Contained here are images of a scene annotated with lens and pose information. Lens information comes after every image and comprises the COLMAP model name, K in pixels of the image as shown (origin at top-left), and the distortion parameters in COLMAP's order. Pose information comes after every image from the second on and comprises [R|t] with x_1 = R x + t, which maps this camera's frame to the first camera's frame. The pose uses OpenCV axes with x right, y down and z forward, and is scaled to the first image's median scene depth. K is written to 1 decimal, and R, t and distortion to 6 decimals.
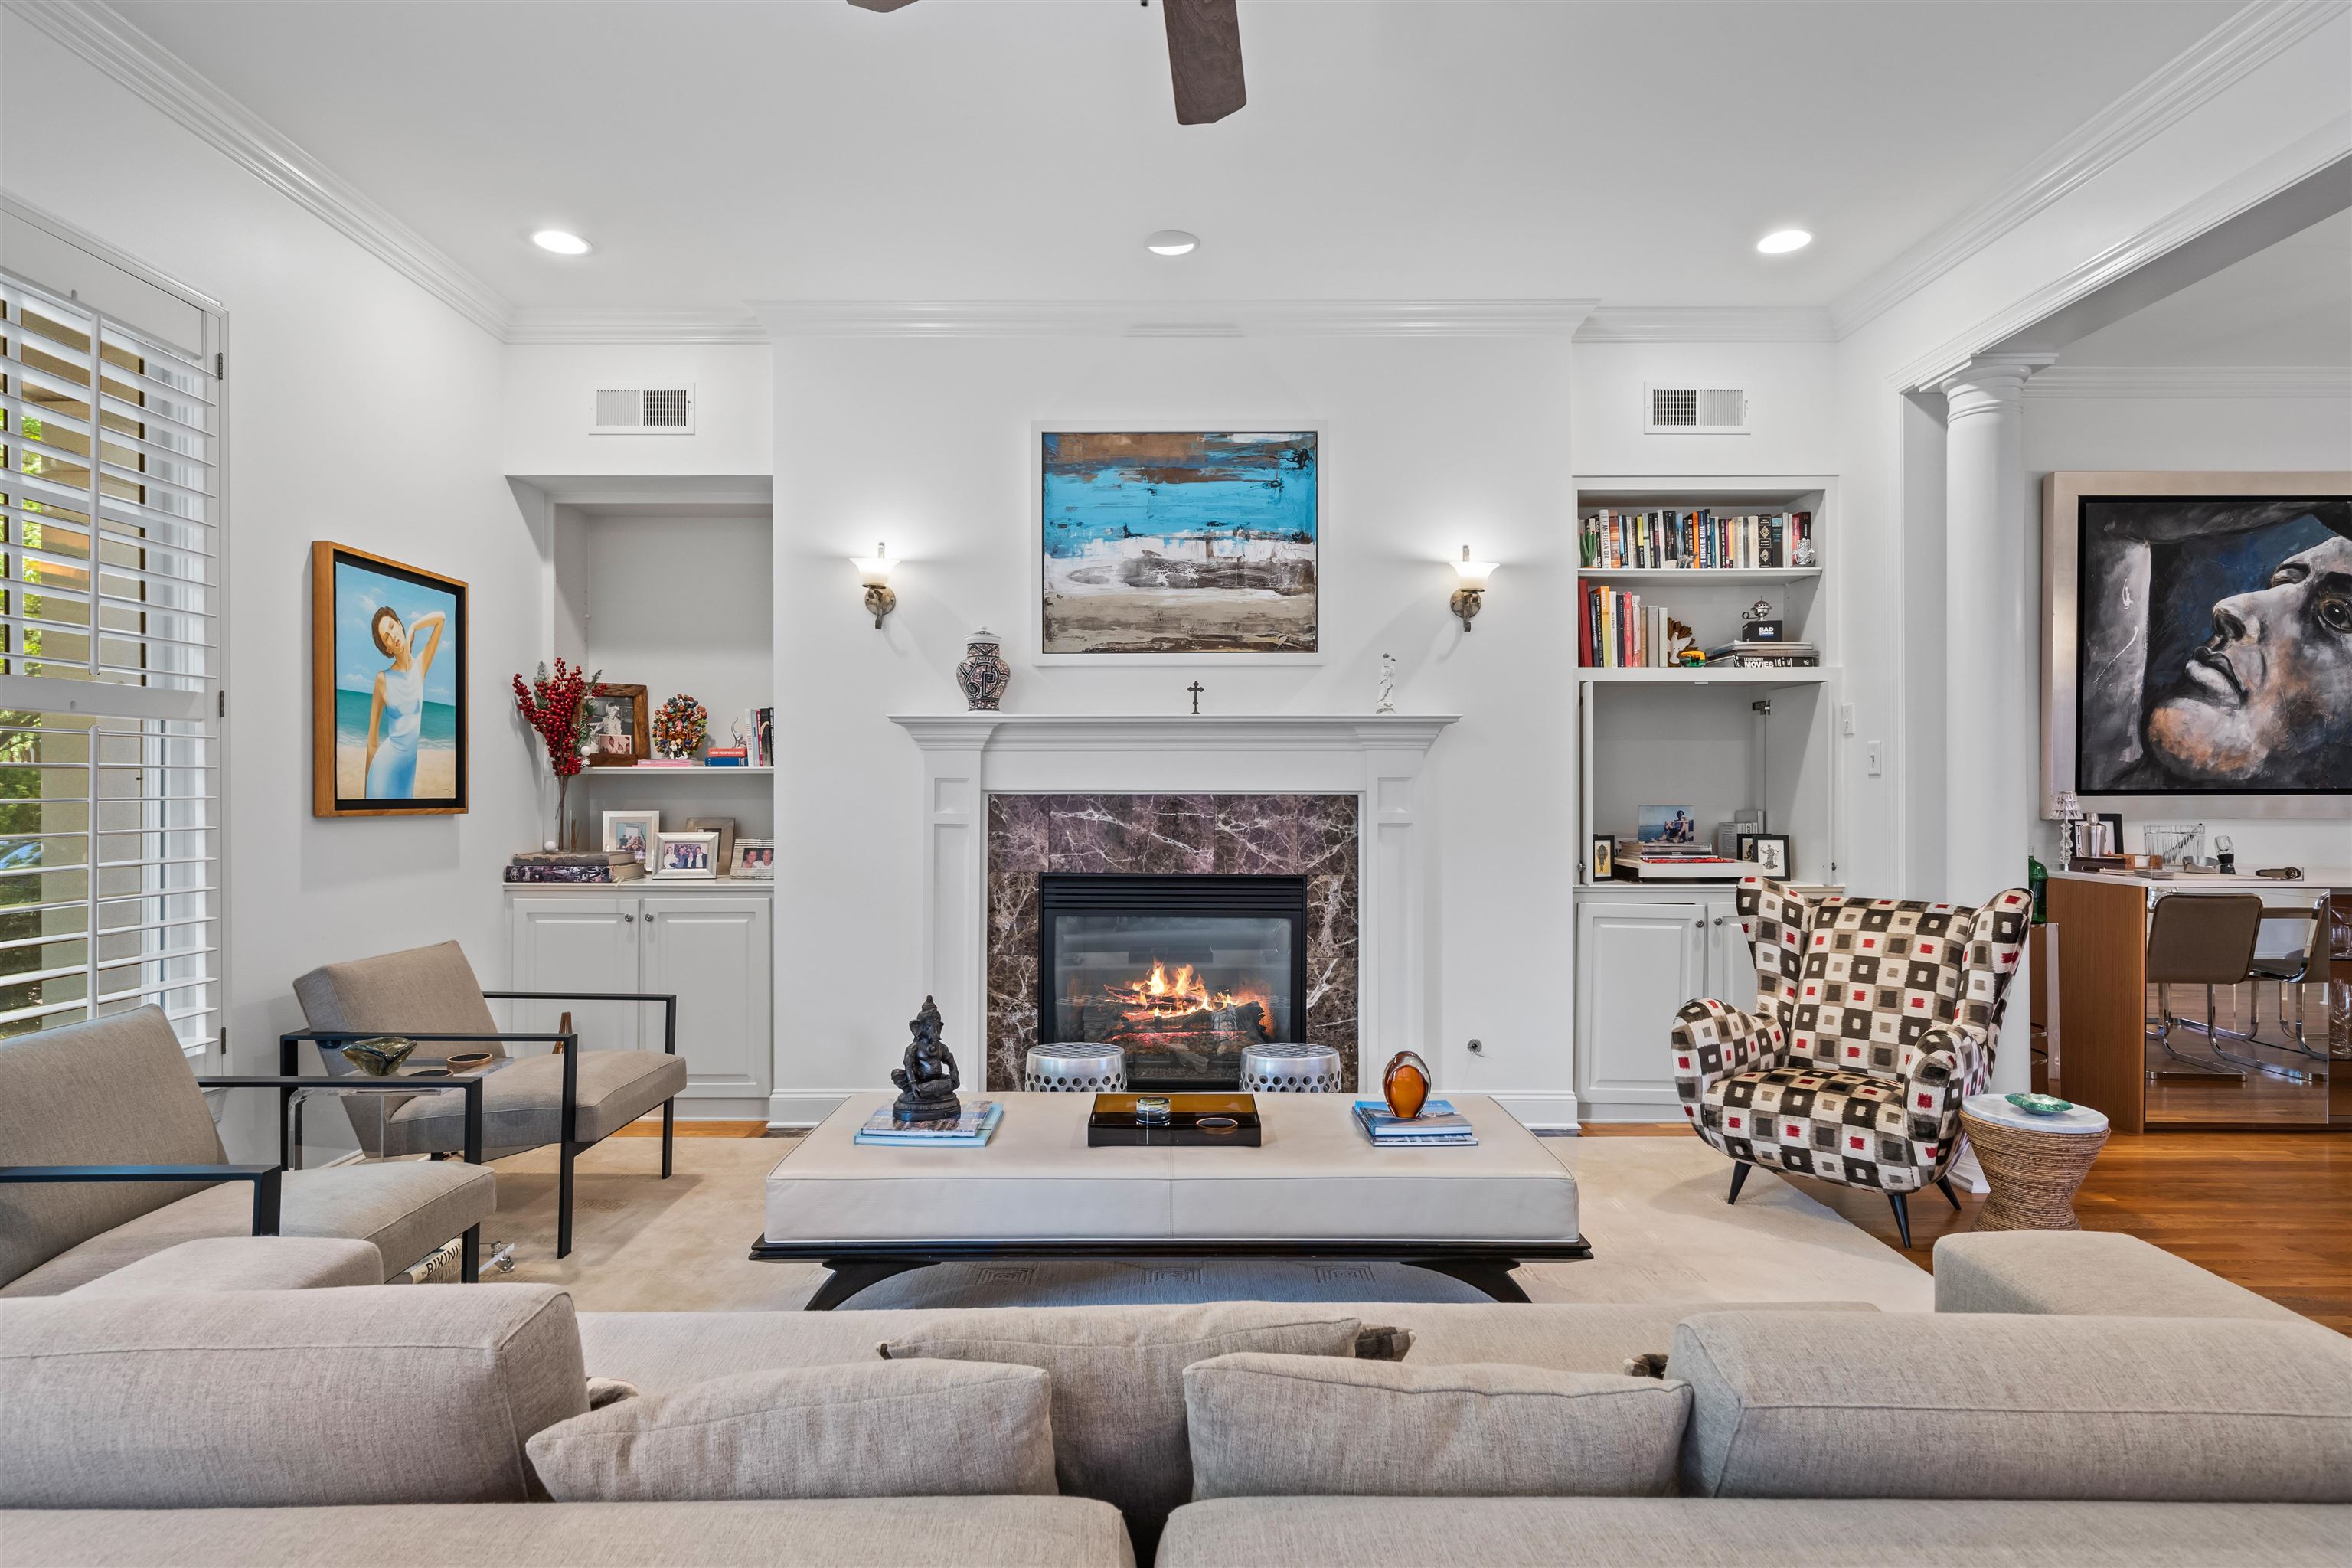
lens RADIAL K [[1204.9, 0, 1176.0], [0, 1204.9, 784.0], [0, 0, 1]] dist [0.012910, 0.000218]
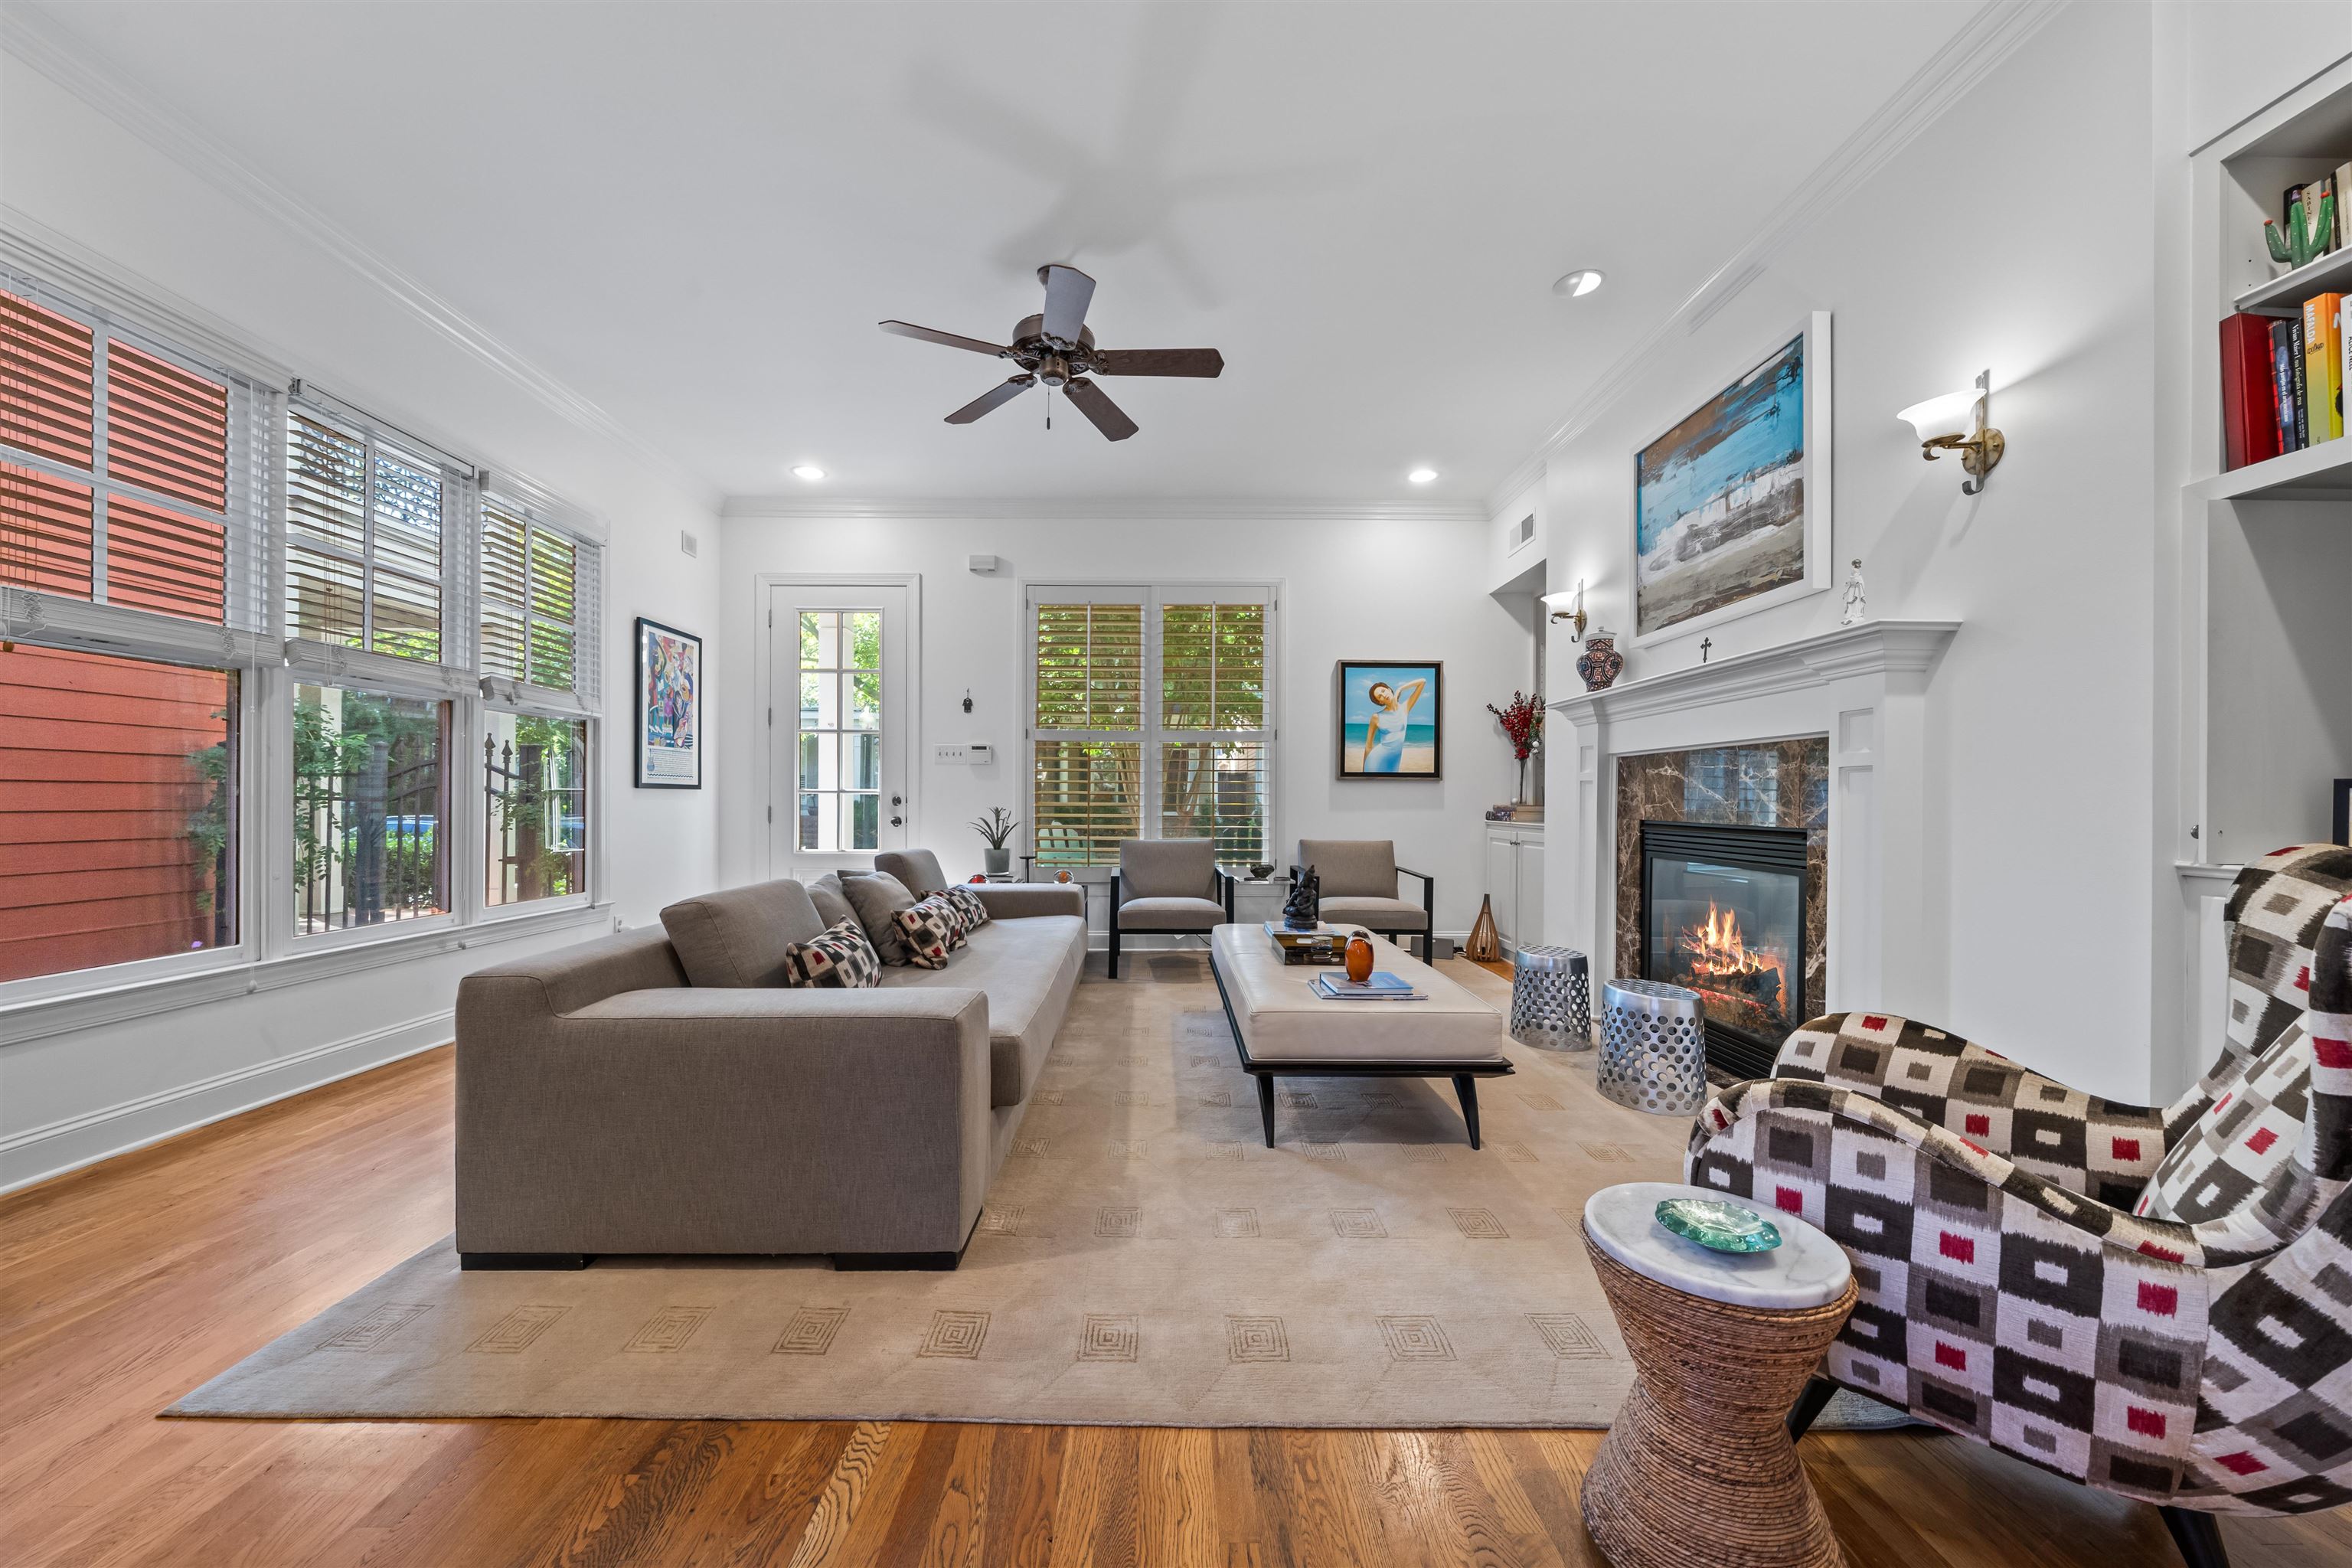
lens RADIAL K [[887.5, 0, 1176.0], [0, 887.5, 784.0], [0, 0, 1]] dist [0.001066, 0.000048]
pose [[0.008802, -0.021350, -0.999733, 0.767682], [0.004270, 0.999764, -0.021313, 0.054748], [0.999952, -0.004081, 0.008891, 0.531632]]
